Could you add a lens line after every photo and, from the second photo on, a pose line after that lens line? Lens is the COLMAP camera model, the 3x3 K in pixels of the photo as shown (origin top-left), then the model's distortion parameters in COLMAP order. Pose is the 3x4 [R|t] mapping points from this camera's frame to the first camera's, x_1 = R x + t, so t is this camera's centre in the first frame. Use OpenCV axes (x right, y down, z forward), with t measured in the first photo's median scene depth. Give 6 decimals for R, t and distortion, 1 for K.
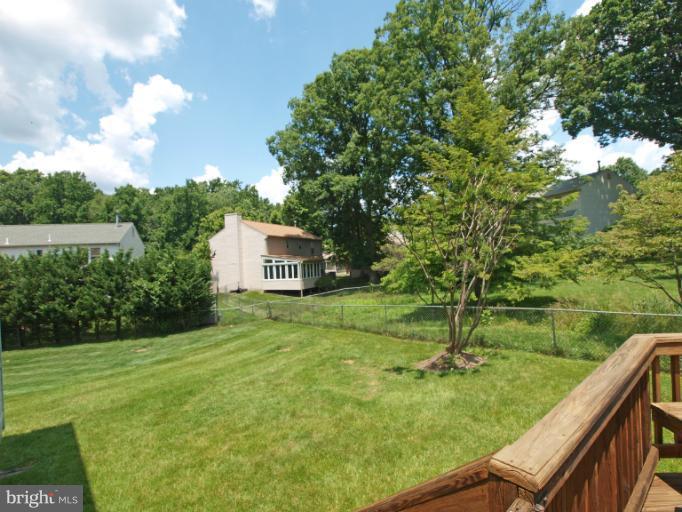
lens RADIAL K [[351.9, 0, 338.6], [0, 351.9, 254.5], [0, 0, 1]] dist [-0.018753, 0.000107]
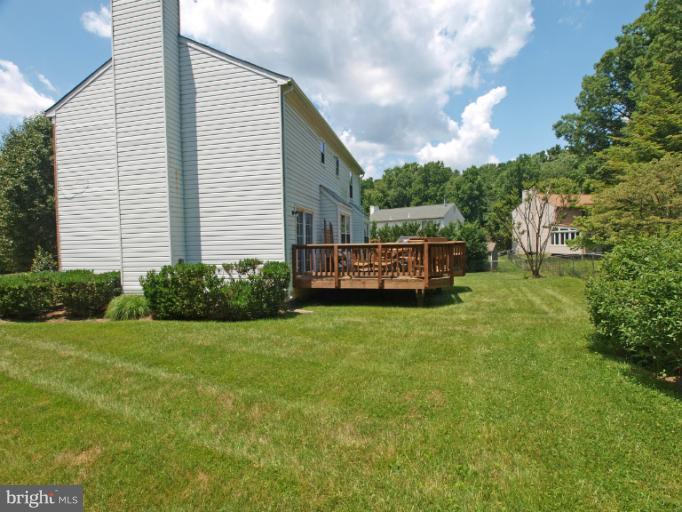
lens RADIAL K [[351.9, 0, 338.6], [0, 351.9, 254.5], [0, 0, 1]] dist [-0.018753, 0.000107]
pose [[0.586642, 0.062415, -0.807438, 0.137024], [0.010094, 0.996385, 0.084355, -0.000919], [0.809784, -0.057636, 0.583891, -0.115172]]
